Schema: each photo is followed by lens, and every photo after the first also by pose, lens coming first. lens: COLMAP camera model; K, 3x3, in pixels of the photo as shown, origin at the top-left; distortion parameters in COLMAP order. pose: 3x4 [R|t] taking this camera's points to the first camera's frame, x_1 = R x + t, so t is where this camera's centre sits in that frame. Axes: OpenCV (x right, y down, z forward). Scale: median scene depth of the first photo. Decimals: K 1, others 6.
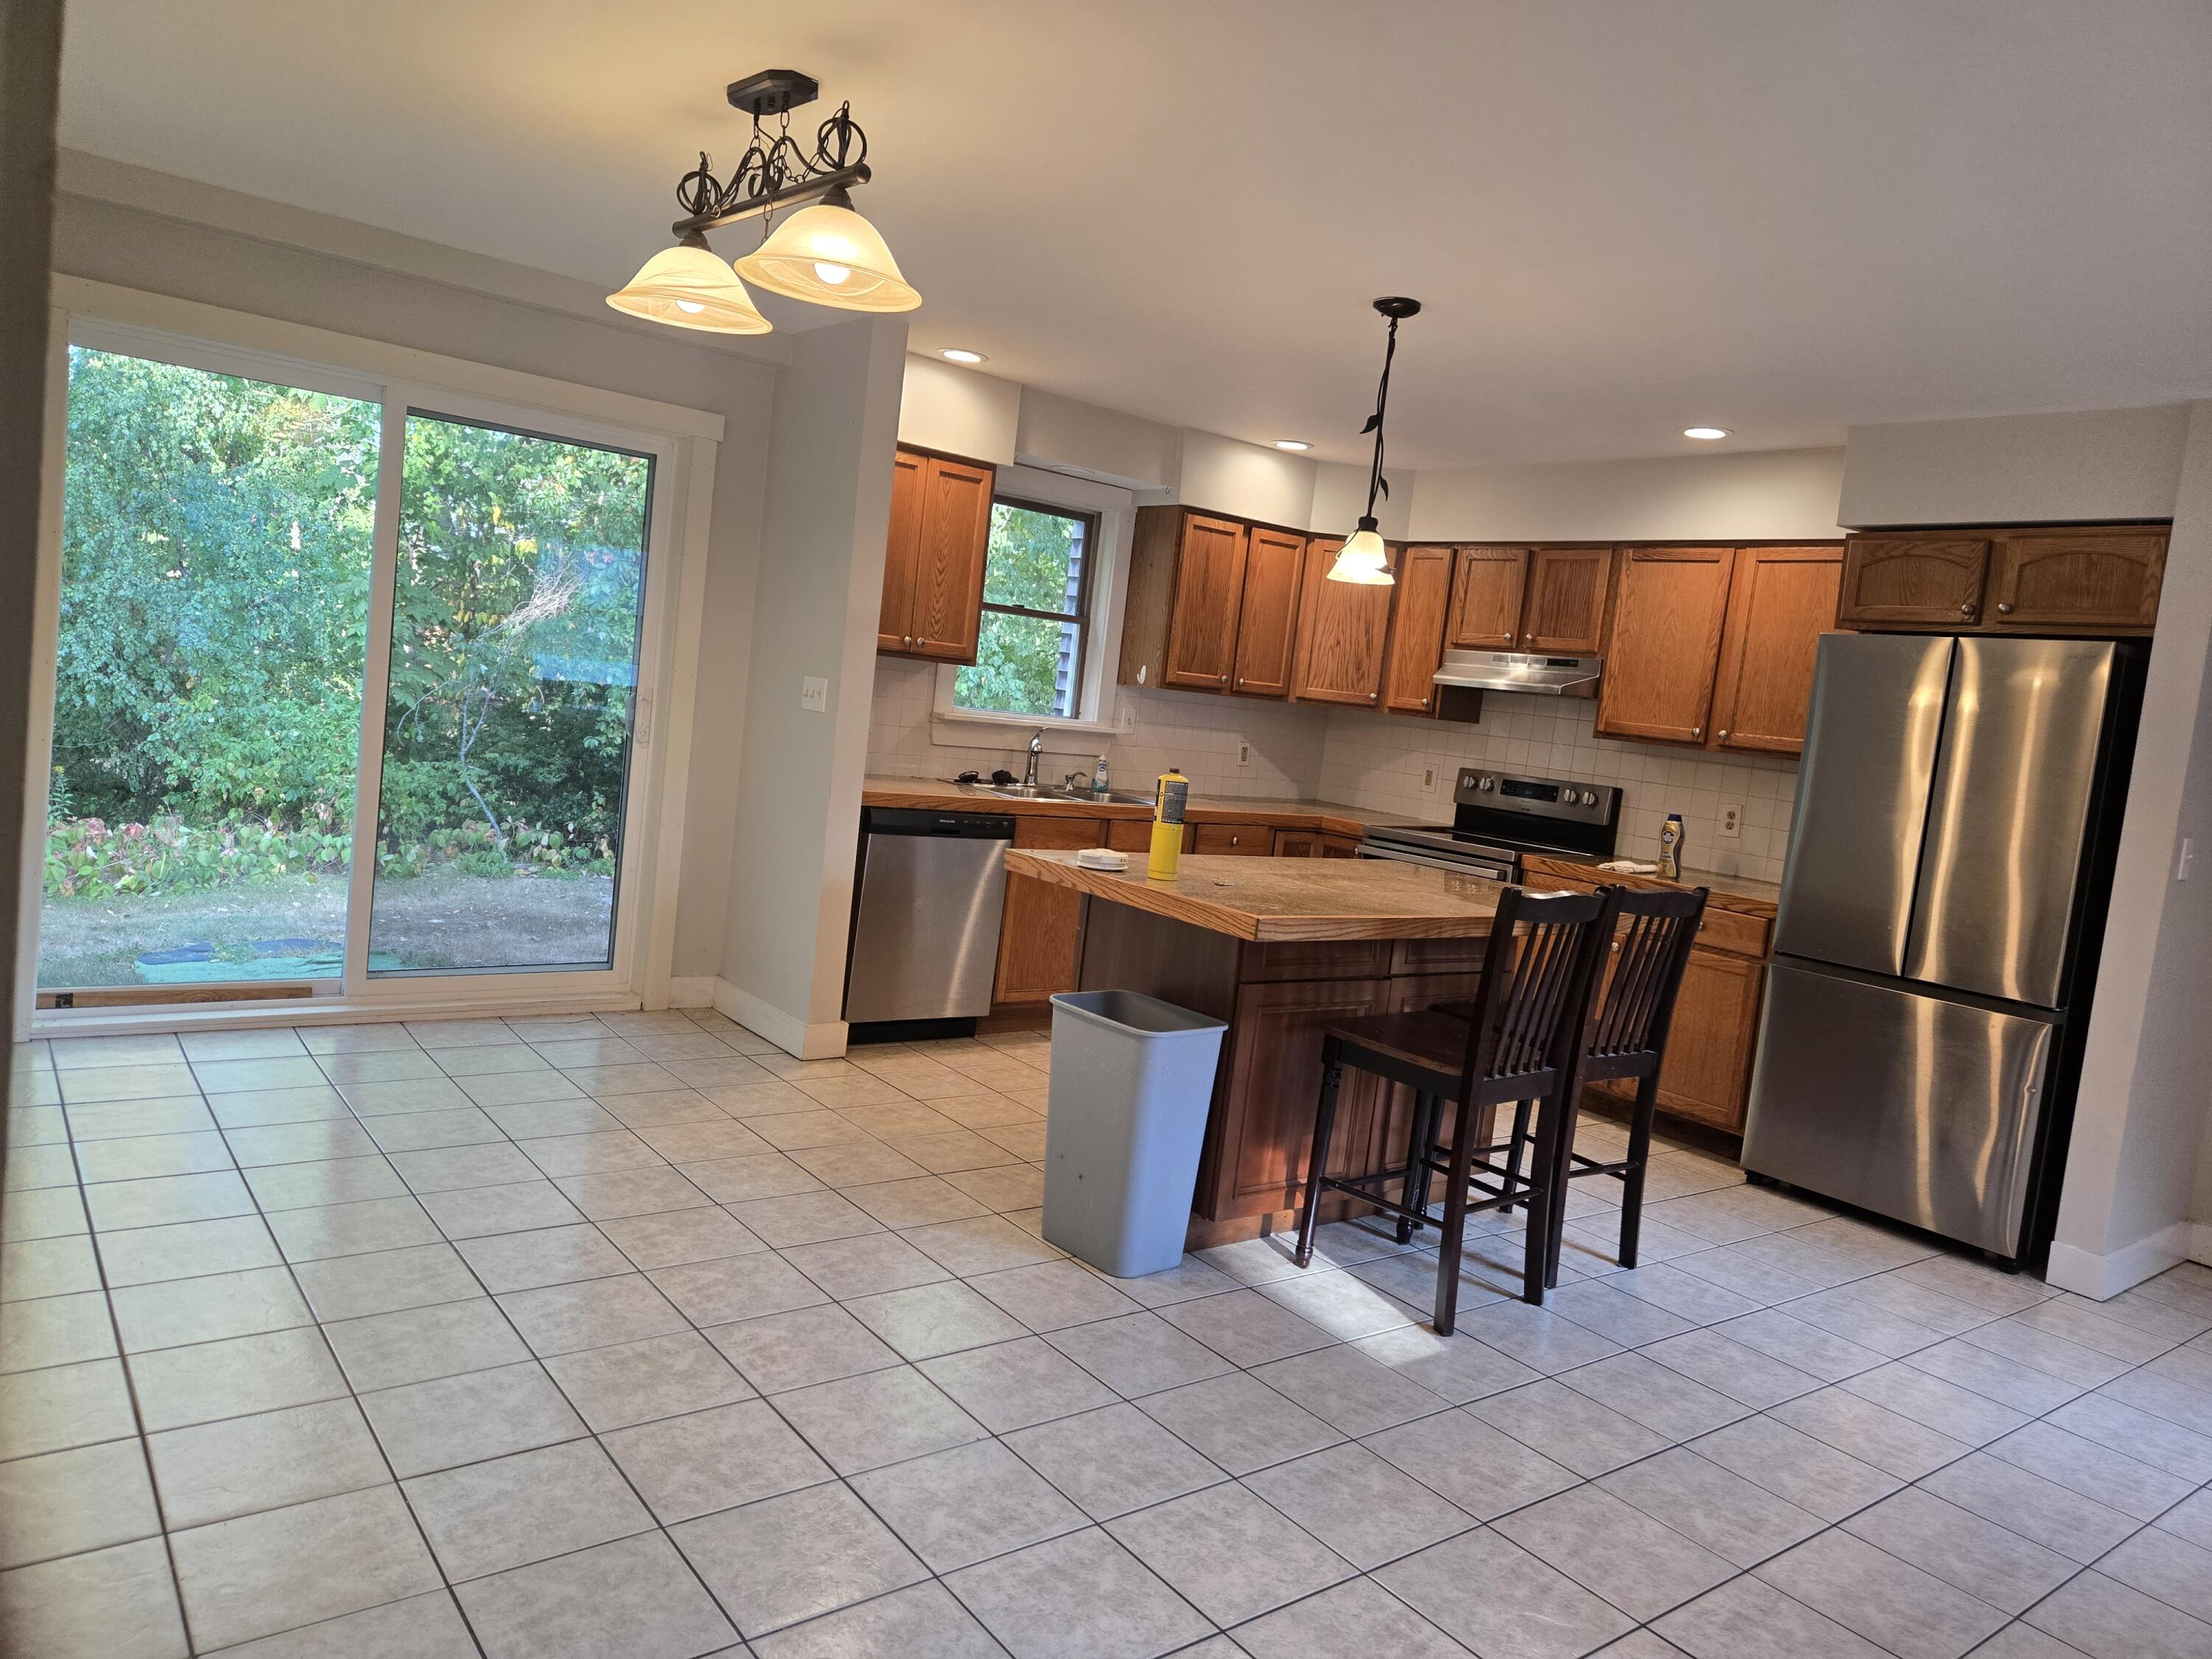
lens RADIAL K [[1489.5, 0, 1100.7], [0, 1489.5, 802.3], [0, 0, 1]] dist [0.062599, -0.045098]
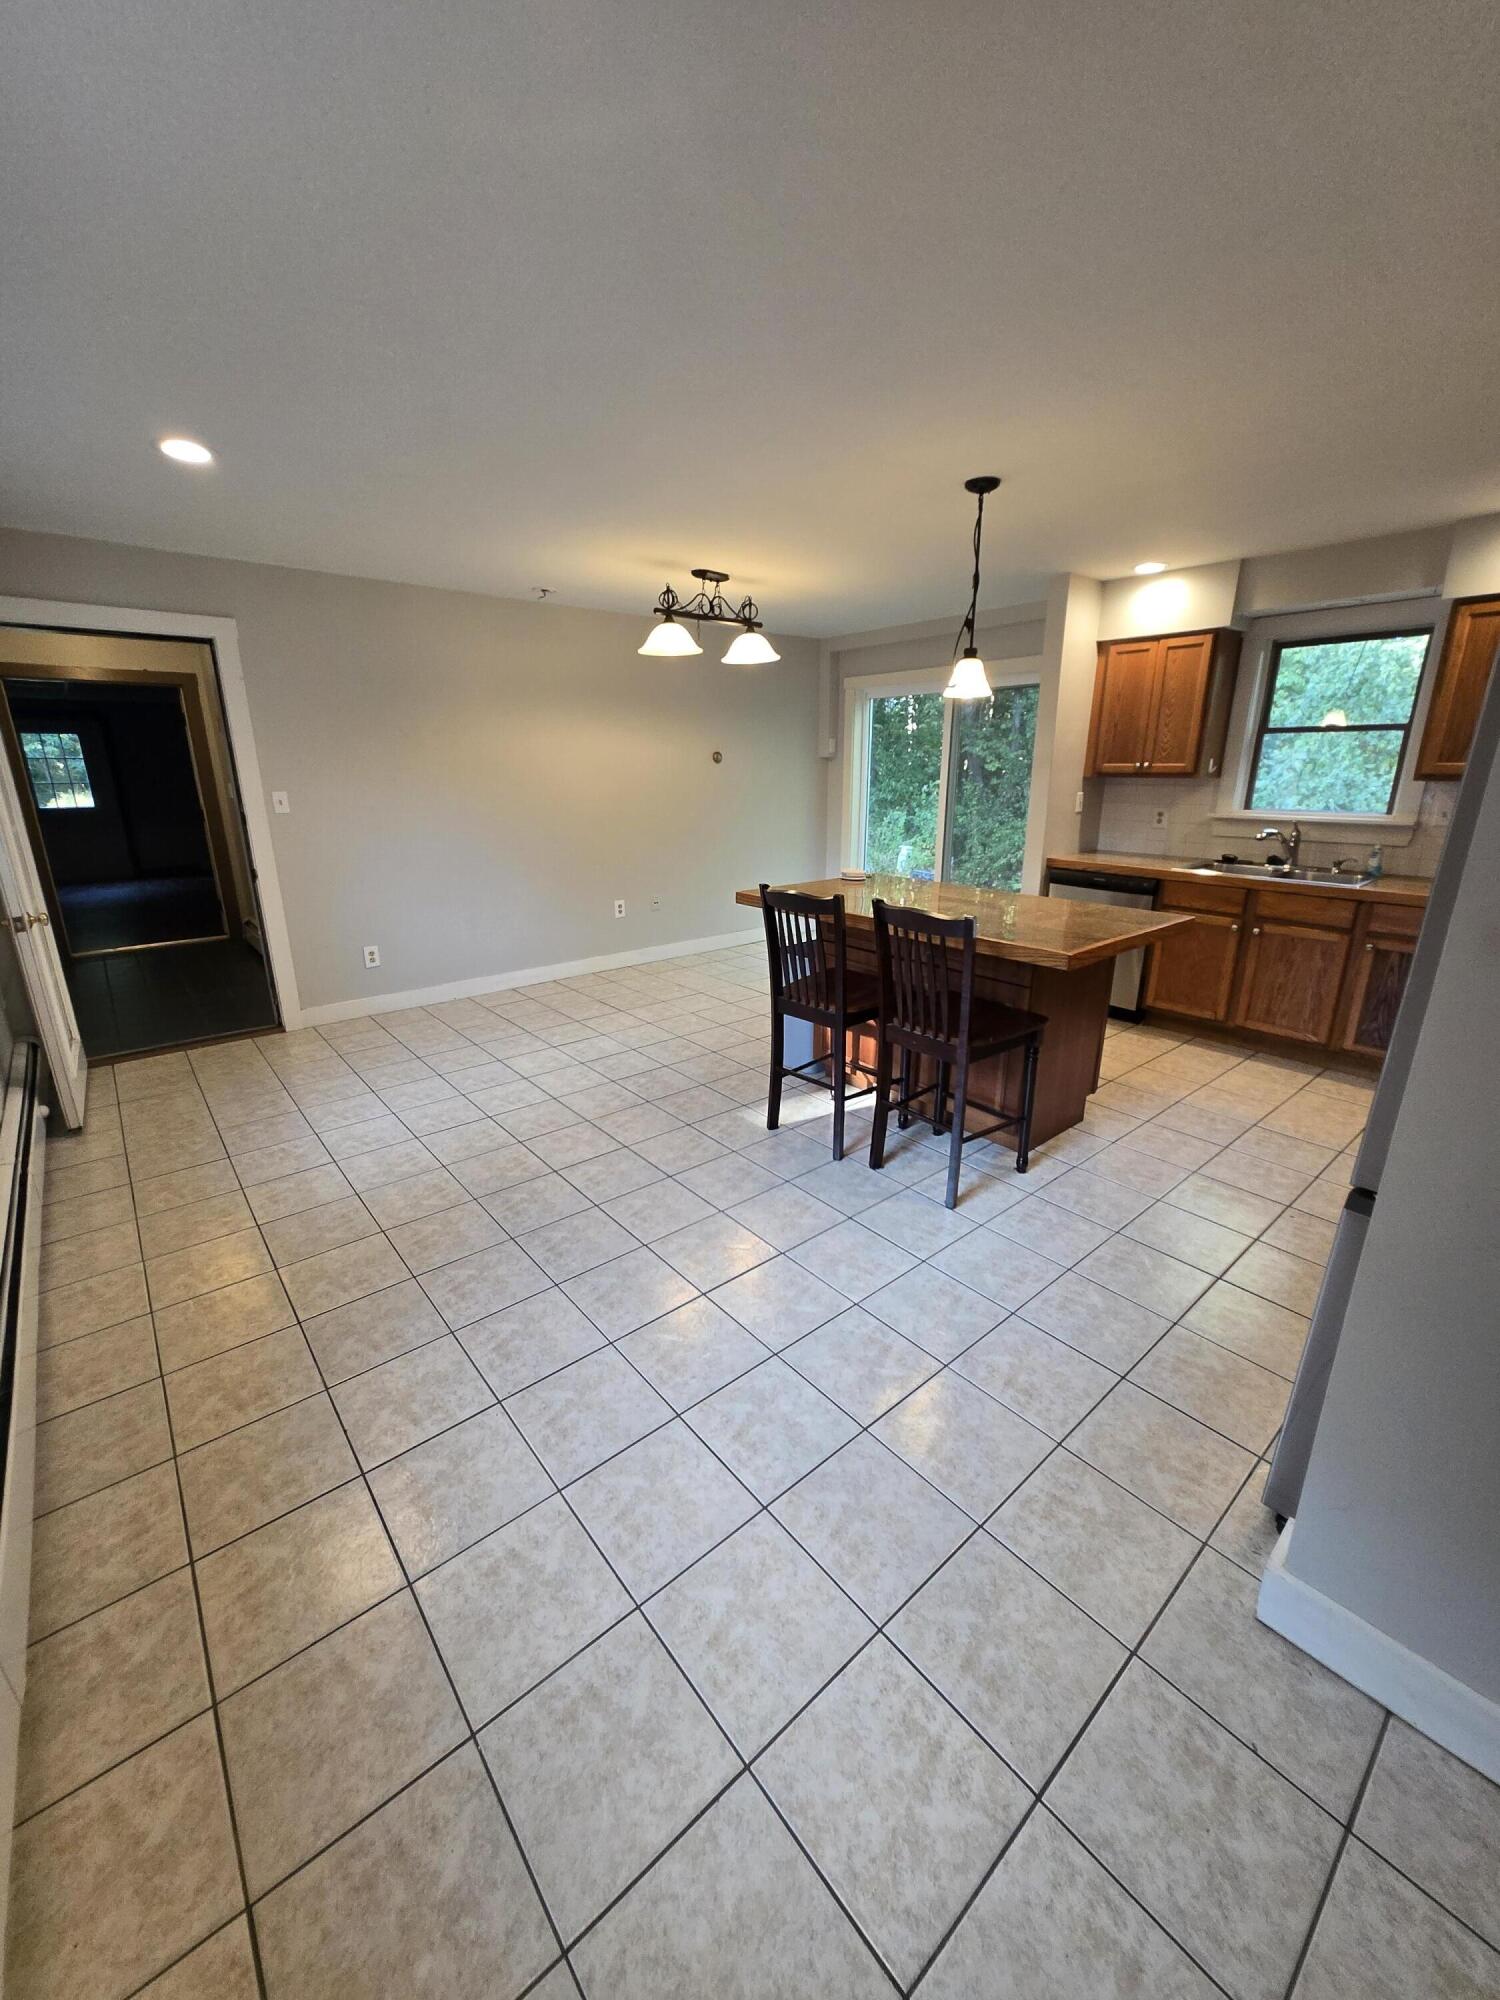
lens RADIAL K [[790.5, 0, 746.0], [0, 790.5, 990.6], [0, 0, 1]] dist [-0.003498, 0.002713]
pose [[0.030457, 0.166774, -0.985525, 0.767248], [-0.074145, 0.983643, 0.164164, 0.020196], [0.996782, 0.068072, 0.042324, 0.610440]]
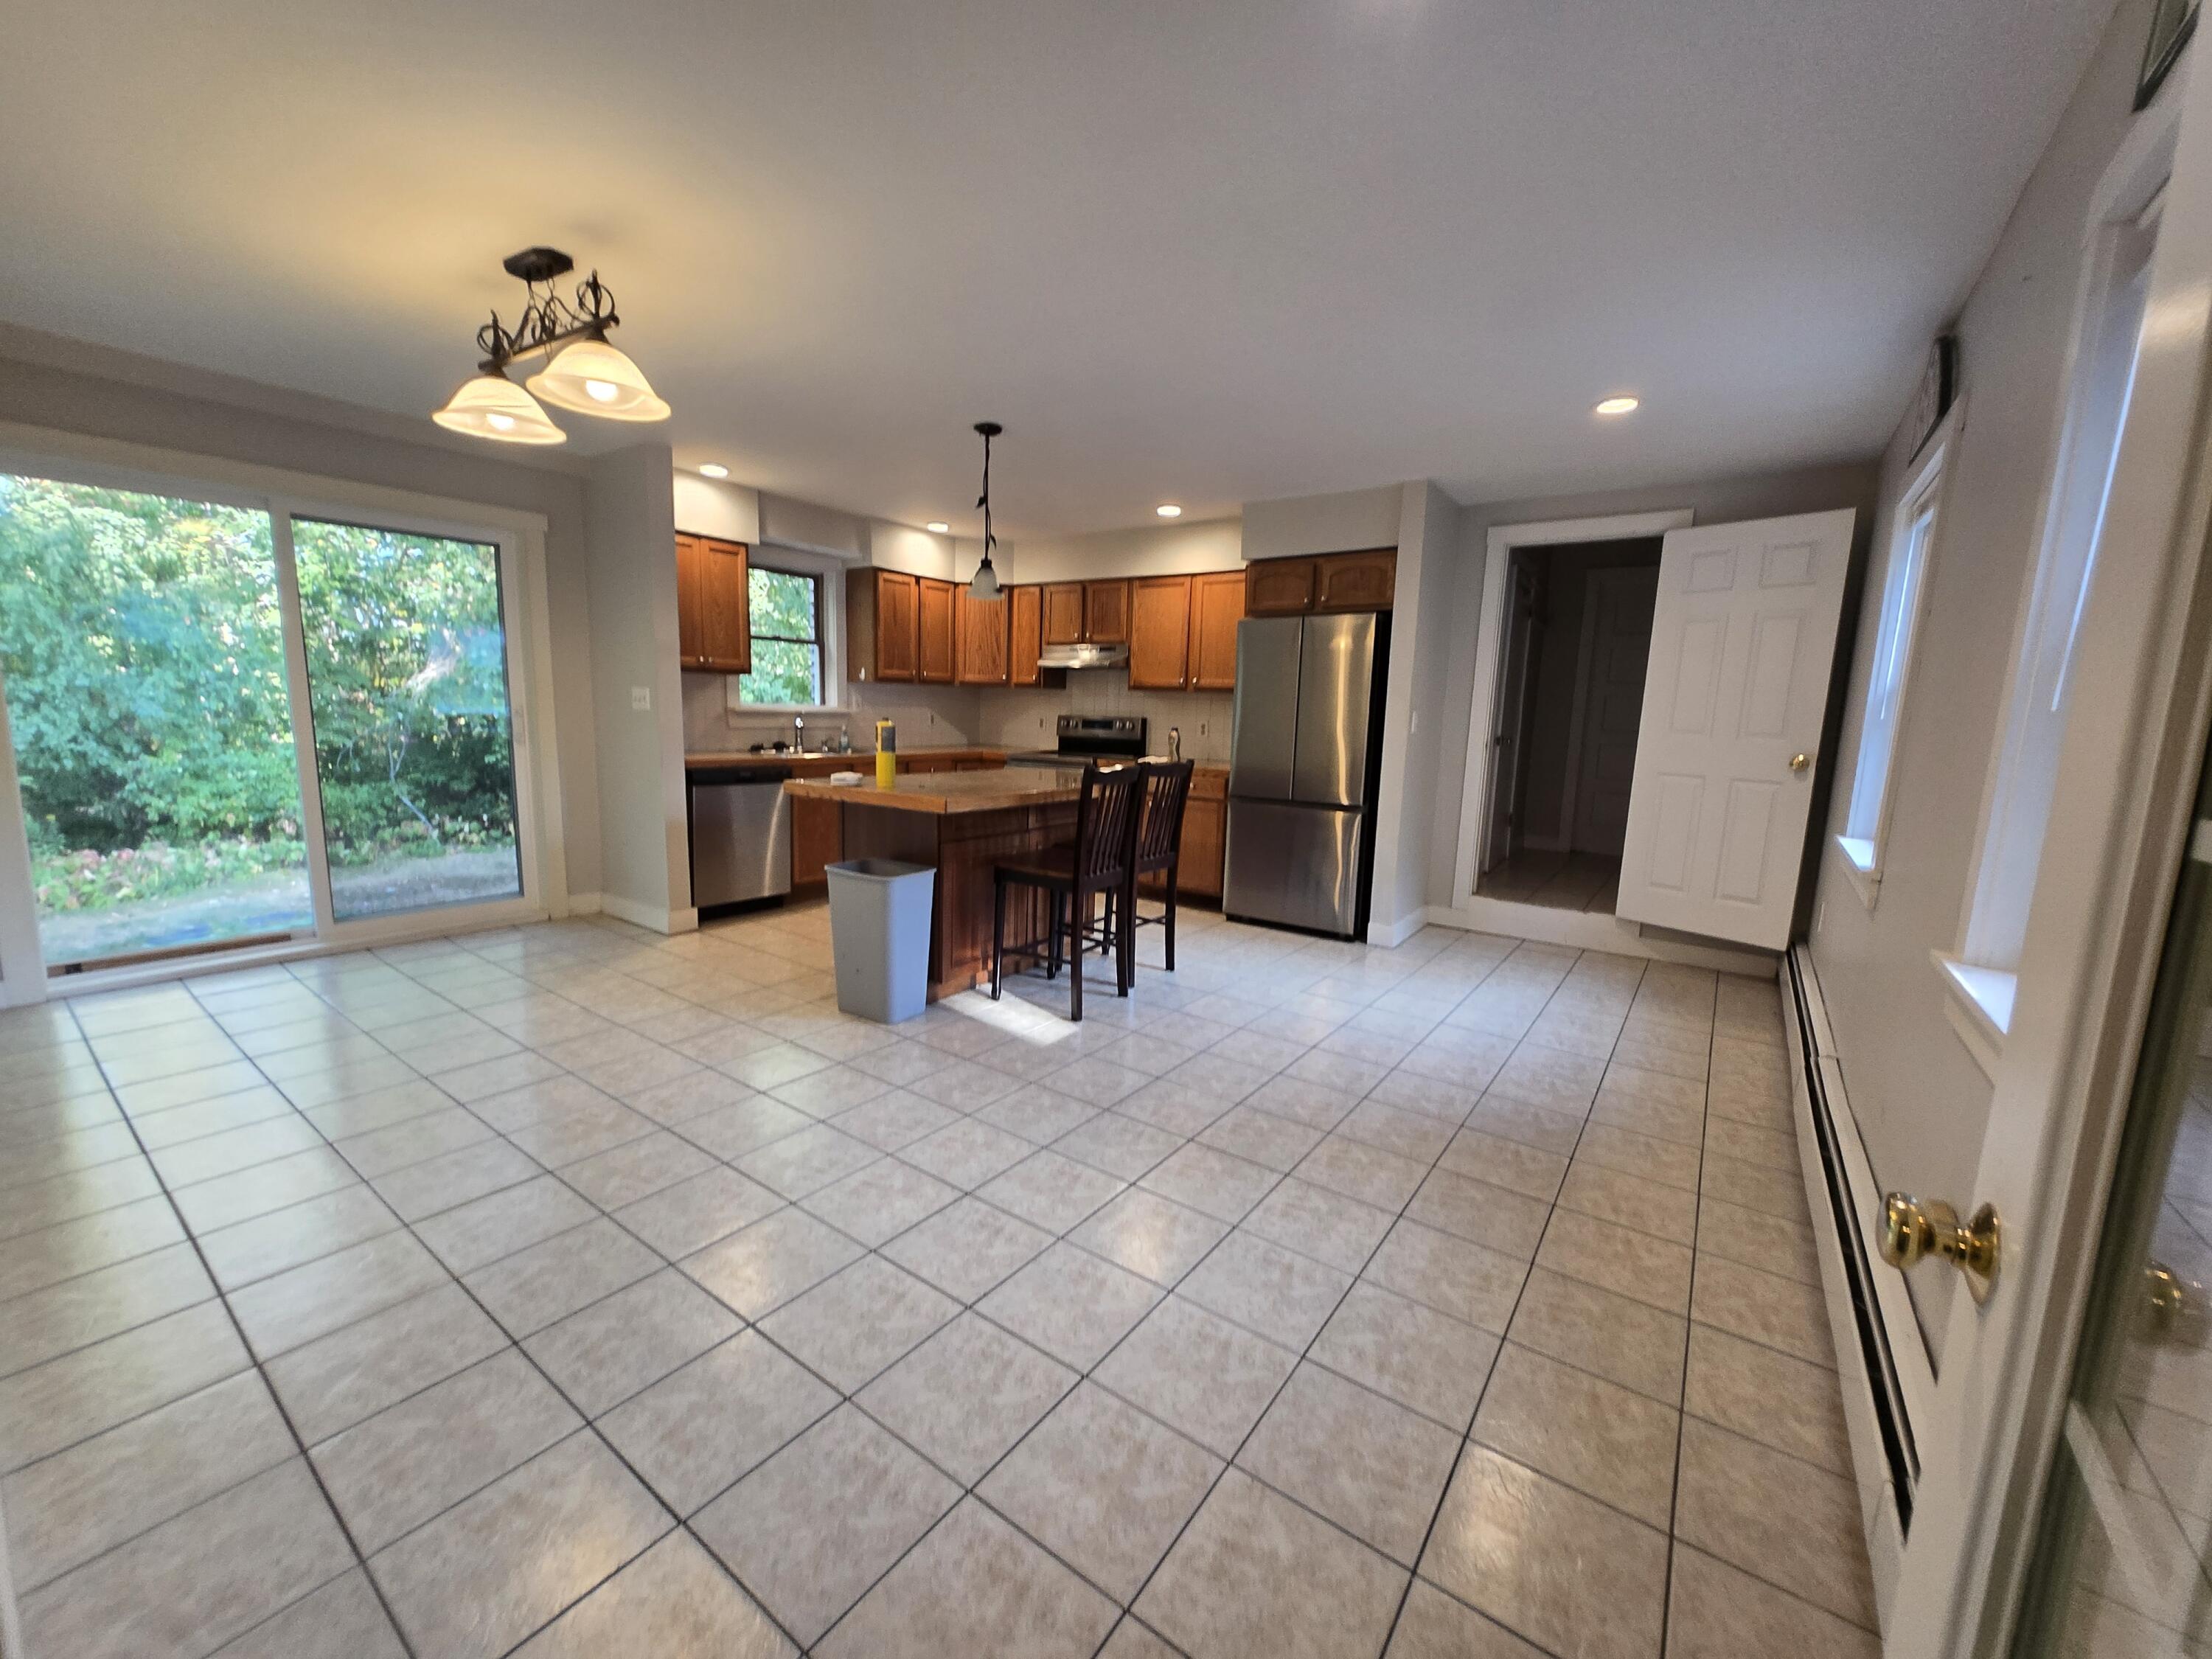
lens RADIAL K [[874.3, 0, 1097.3], [0, 874.3, 836.8], [0, 0, 1]] dist [-0.003498, 0.002713]
pose [[0.958025, -0.123601, 0.258672, 0.006143], [0.100528, 0.989830, 0.100650, 0.023423], [-0.268482, -0.070421, 0.960707, 0.008003]]
